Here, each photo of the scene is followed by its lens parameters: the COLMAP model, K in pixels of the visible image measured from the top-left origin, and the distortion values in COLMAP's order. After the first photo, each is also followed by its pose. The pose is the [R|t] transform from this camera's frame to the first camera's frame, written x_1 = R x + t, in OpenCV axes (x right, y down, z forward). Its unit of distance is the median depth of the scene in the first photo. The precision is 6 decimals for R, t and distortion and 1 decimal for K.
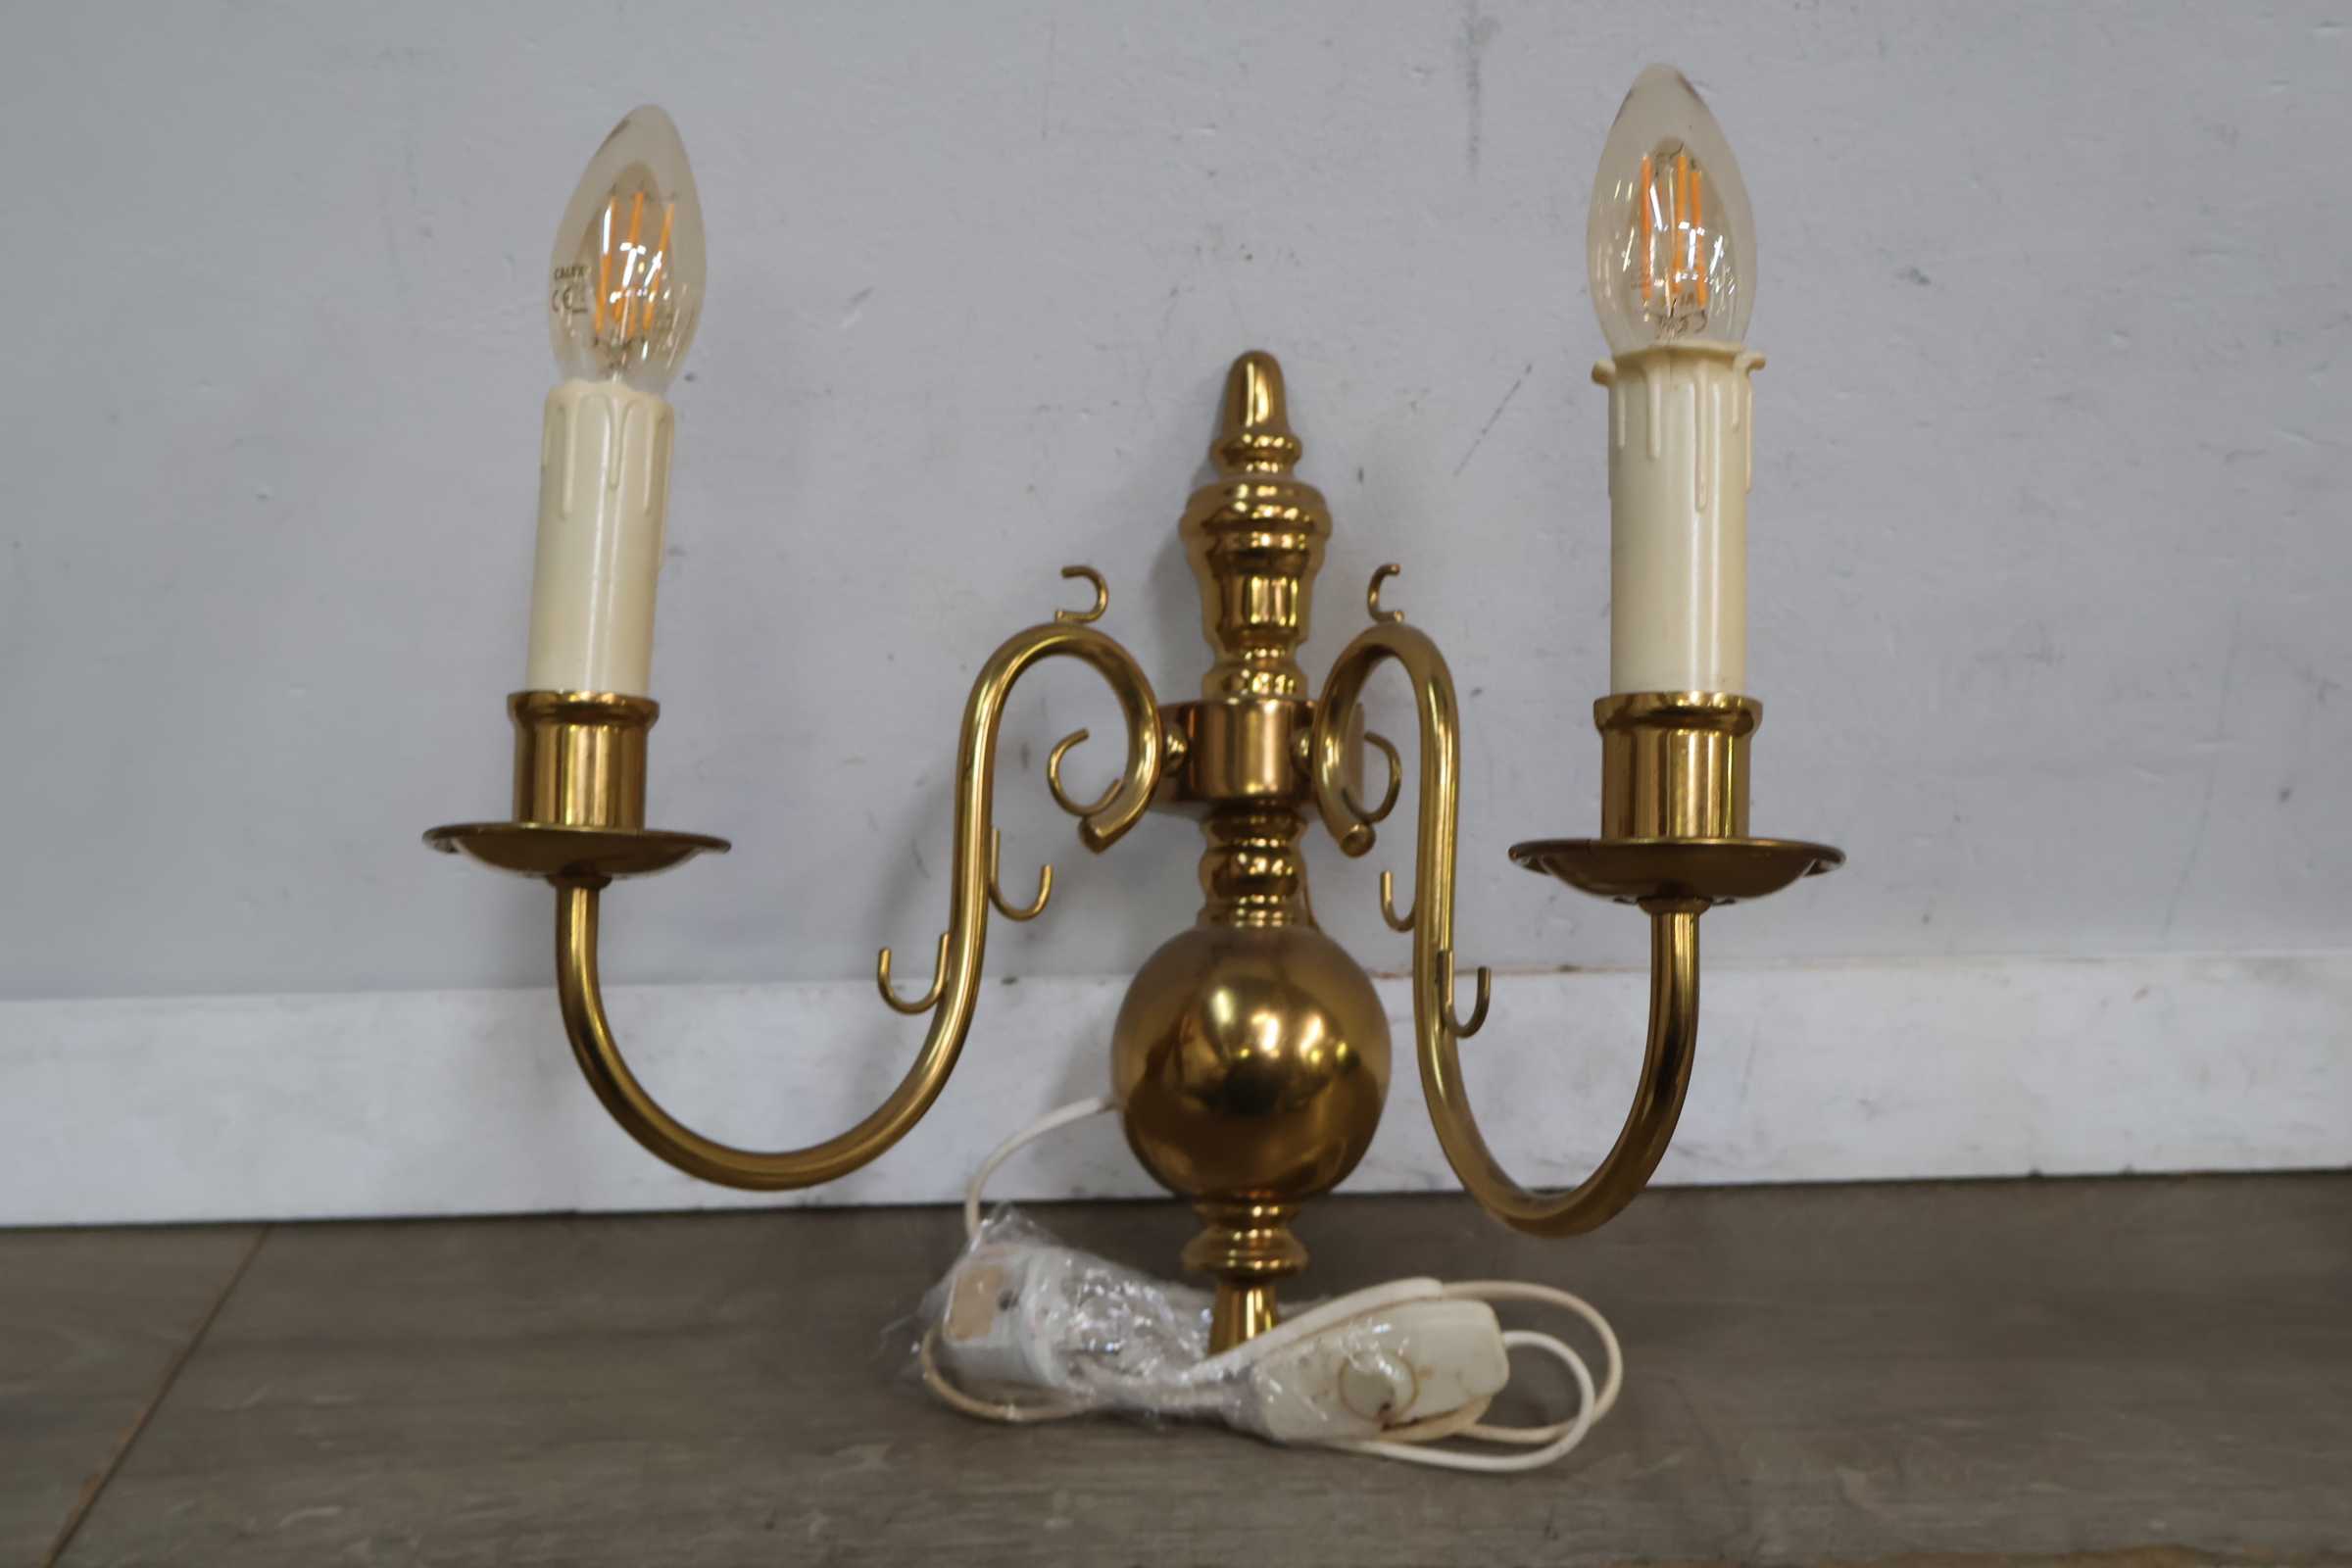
lens RADIAL K [[2421.6, 0, 1169.4], [0, 2421.6, 800.2], [0, 0, 1]] dist [-0.001526, 0.000000]
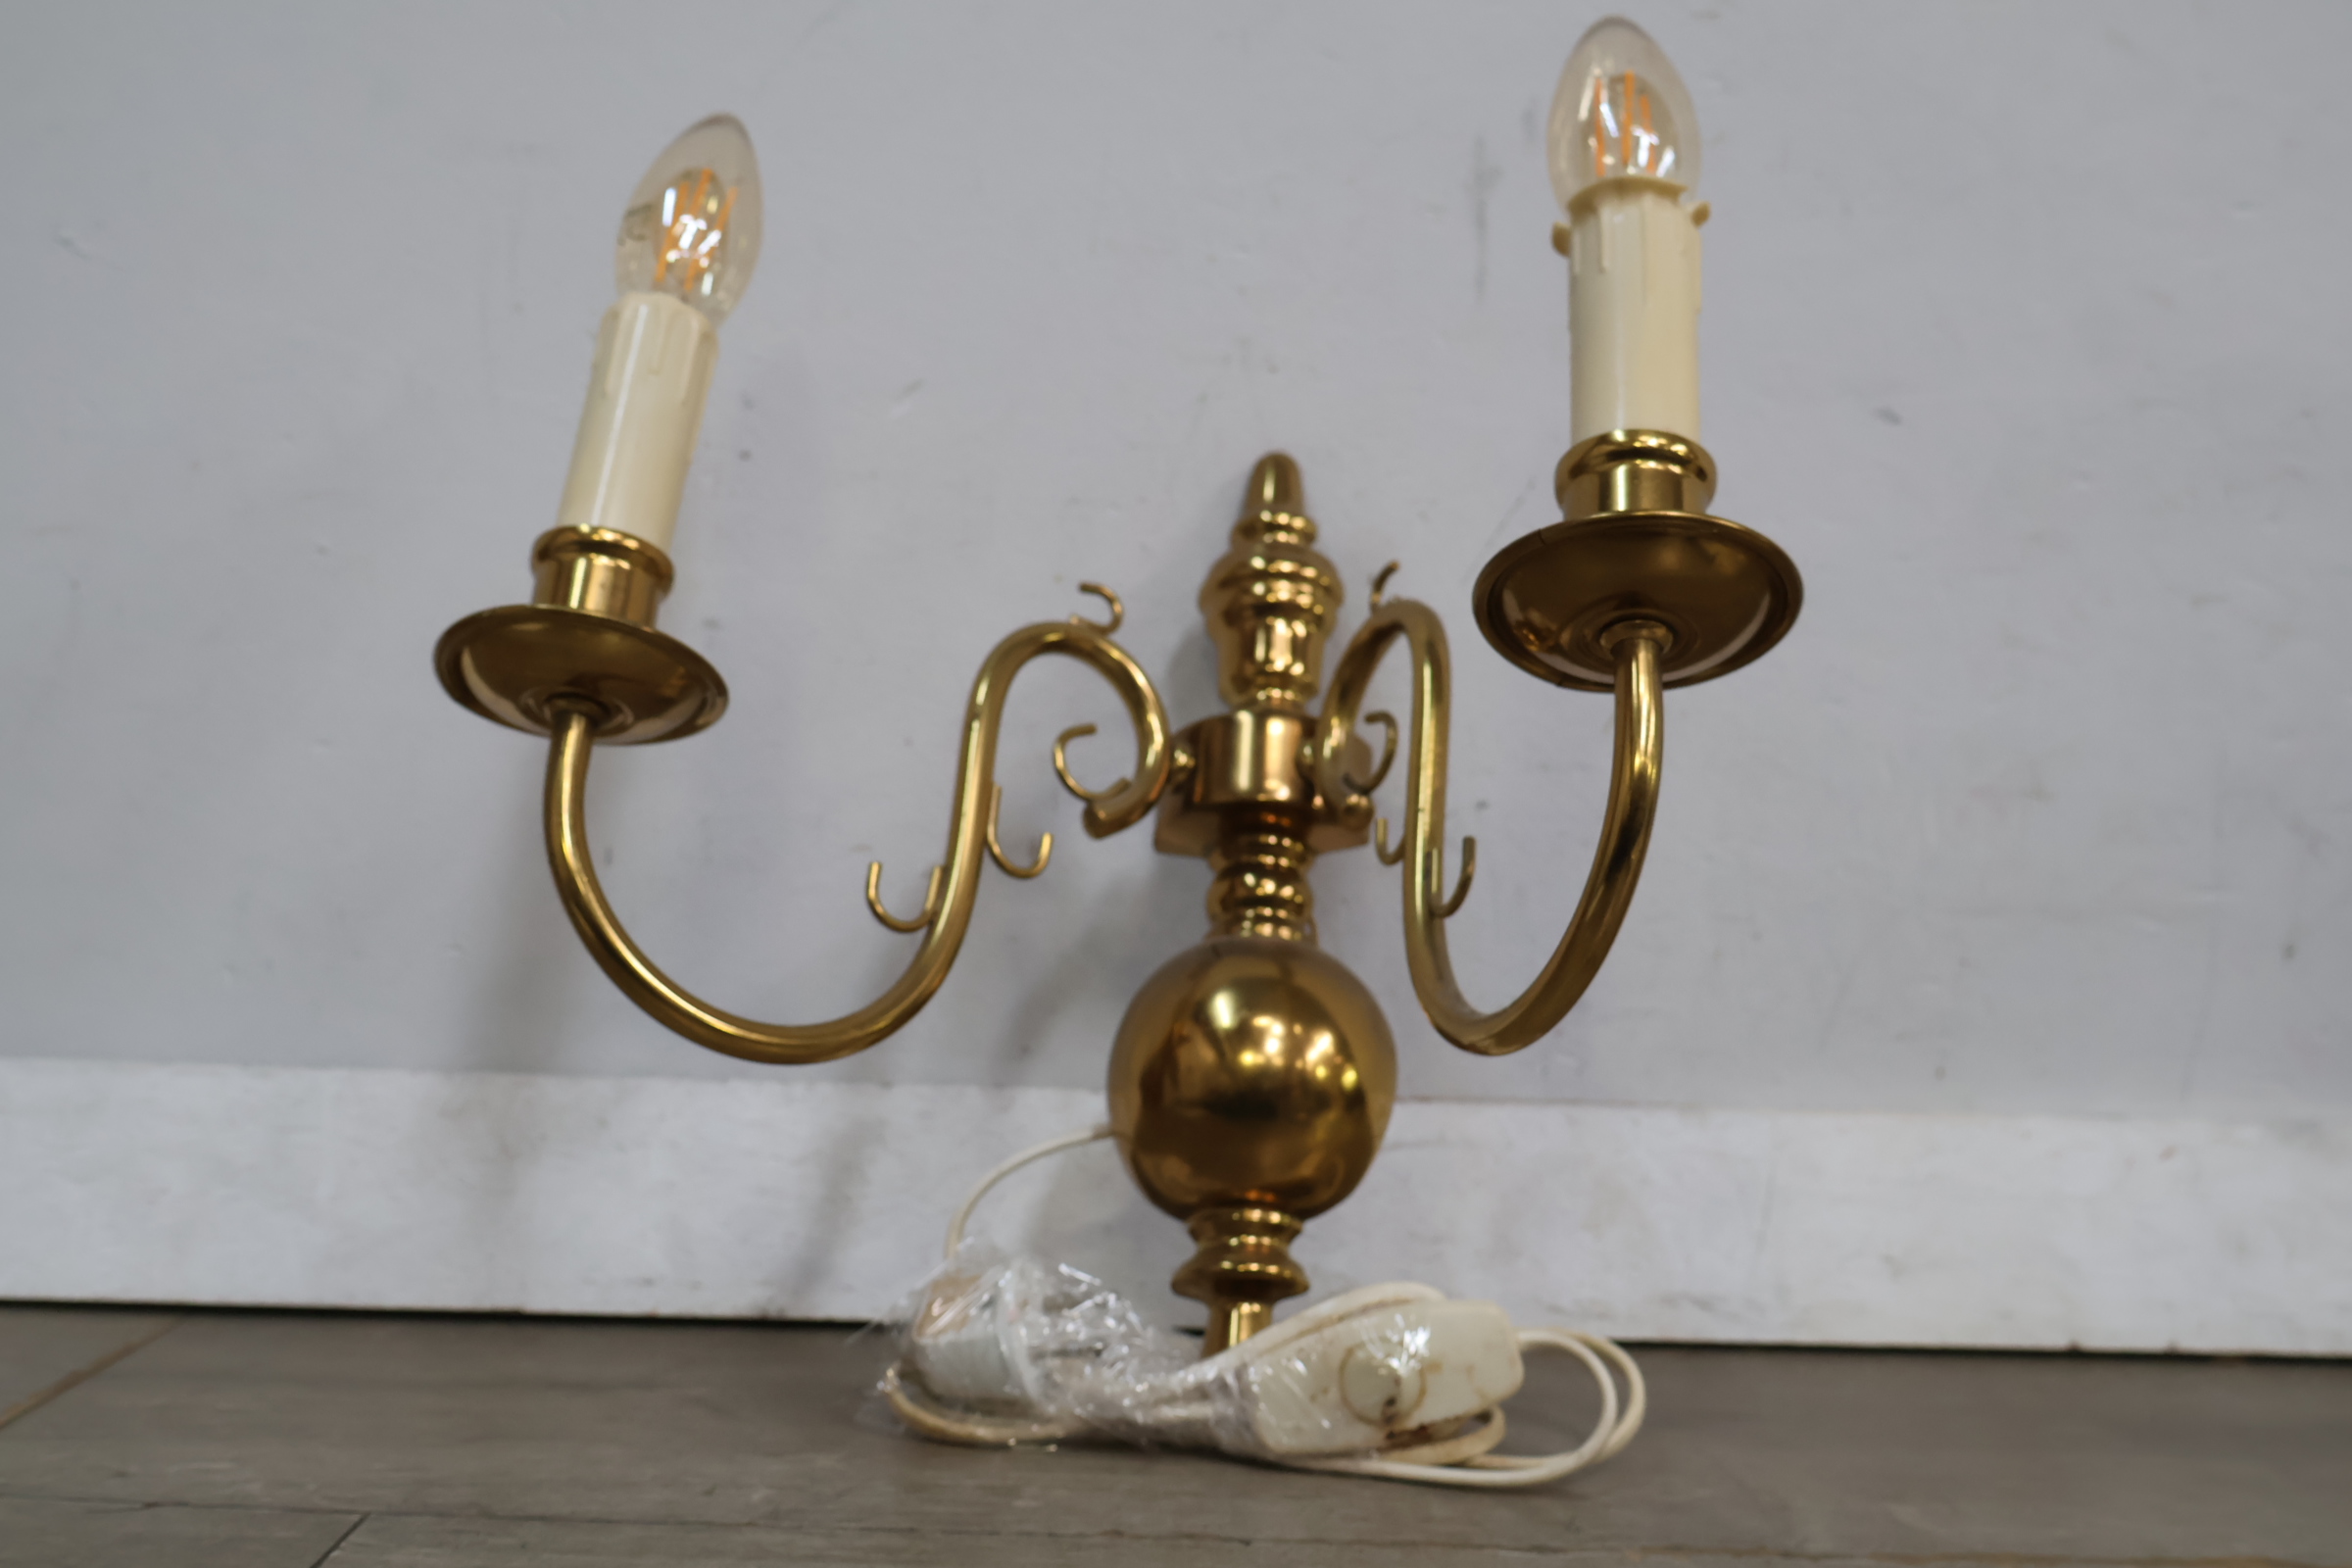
lens RADIAL K [[2421.6, 0, 1169.5], [0, 2421.6, 788.6], [0, 0, 1]] dist [-0.001526, 0.000000]
pose [[0.998877, 0.047331, 0.002232, -0.007069], [-0.043453, 0.933781, -0.355197, 0.339440], [-0.018896, 0.354702, 0.934789, 0.055169]]
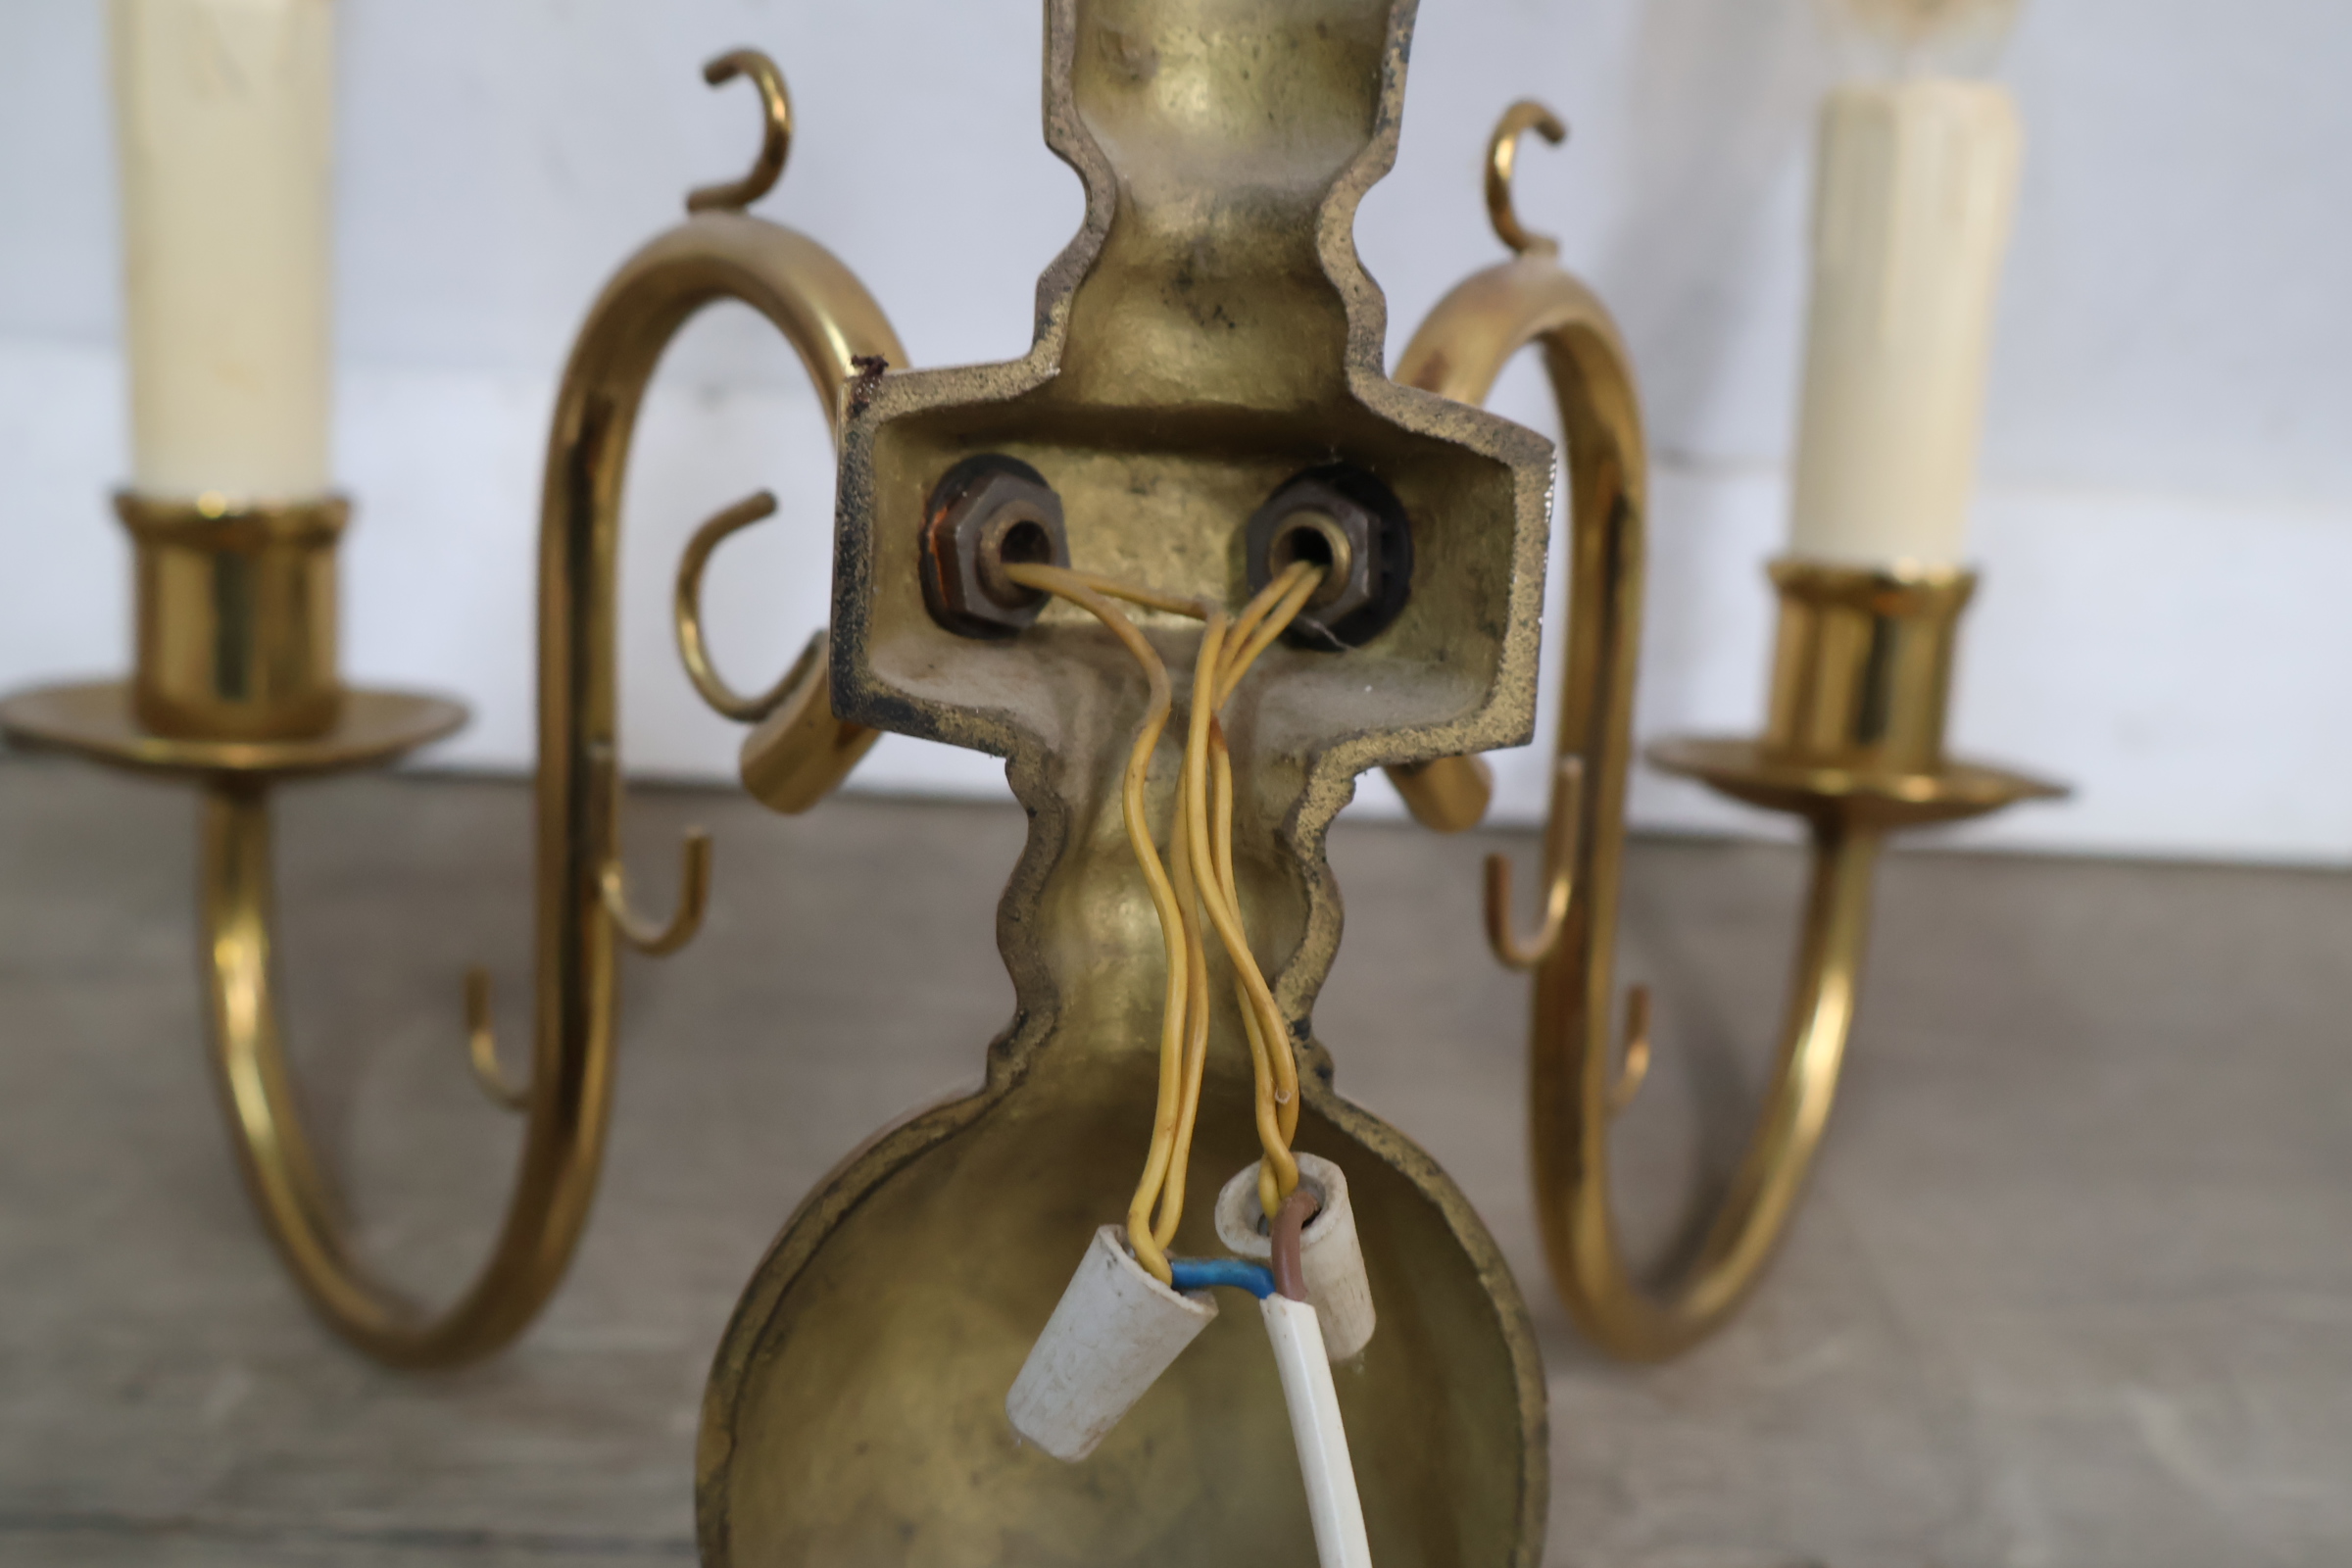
lens RADIAL K [[2421.6, 0, 1160.0], [0, 2421.6, 765.3], [0, 0, 1]] dist [-0.001526, 0.000000]
pose [[0.994864, 0.074794, 0.068197, 0.007461], [-0.086291, 0.978899, 0.185229, 0.049265], [-0.052904, -0.190163, 0.980326, 0.467069]]
